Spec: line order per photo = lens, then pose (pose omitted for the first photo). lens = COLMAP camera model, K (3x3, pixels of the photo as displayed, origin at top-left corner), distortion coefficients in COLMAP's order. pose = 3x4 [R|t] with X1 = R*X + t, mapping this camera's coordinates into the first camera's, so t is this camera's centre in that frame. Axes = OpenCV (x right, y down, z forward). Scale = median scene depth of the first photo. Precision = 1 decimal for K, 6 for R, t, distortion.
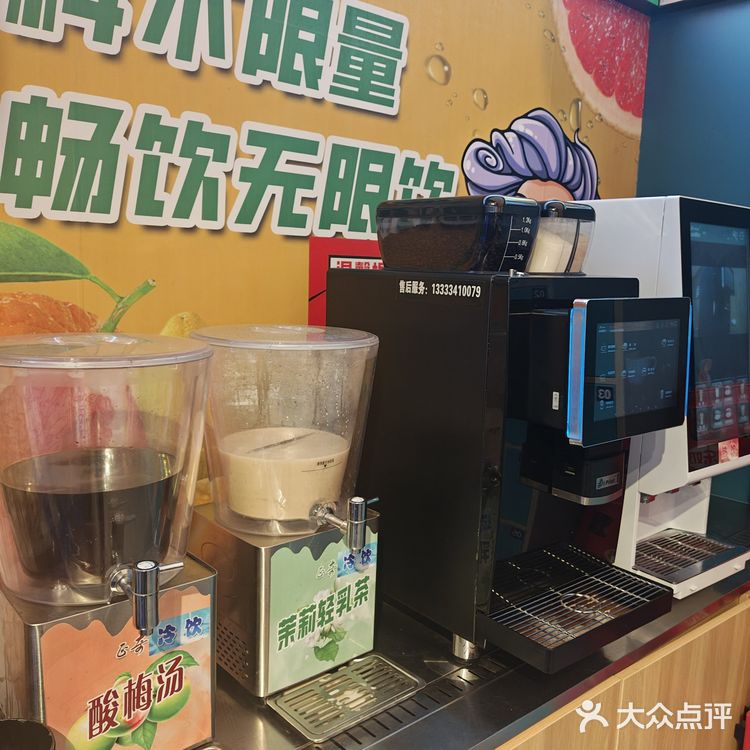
lens RADIAL K [[724.0, 0, 377.9], [0, 724.0, 400.3], [0, 0, 1]] dist [0.145153, -0.232218]
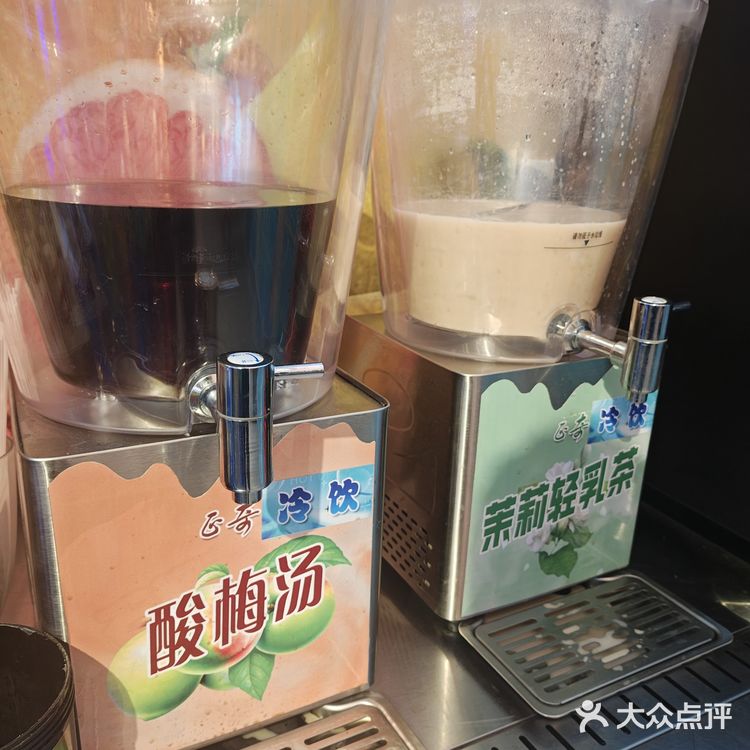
lens RADIAL K [[724.0, 0, 377.9], [0, 724.0, 400.3], [0, 0, 1]] dist [0.145153, -0.232218]
pose [[0.973880, 0.078802, -0.212951, -0.106262], [-0.044840, 0.986123, 0.159847, 0.136798], [0.222593, -0.146123, 0.963899, 0.453710]]
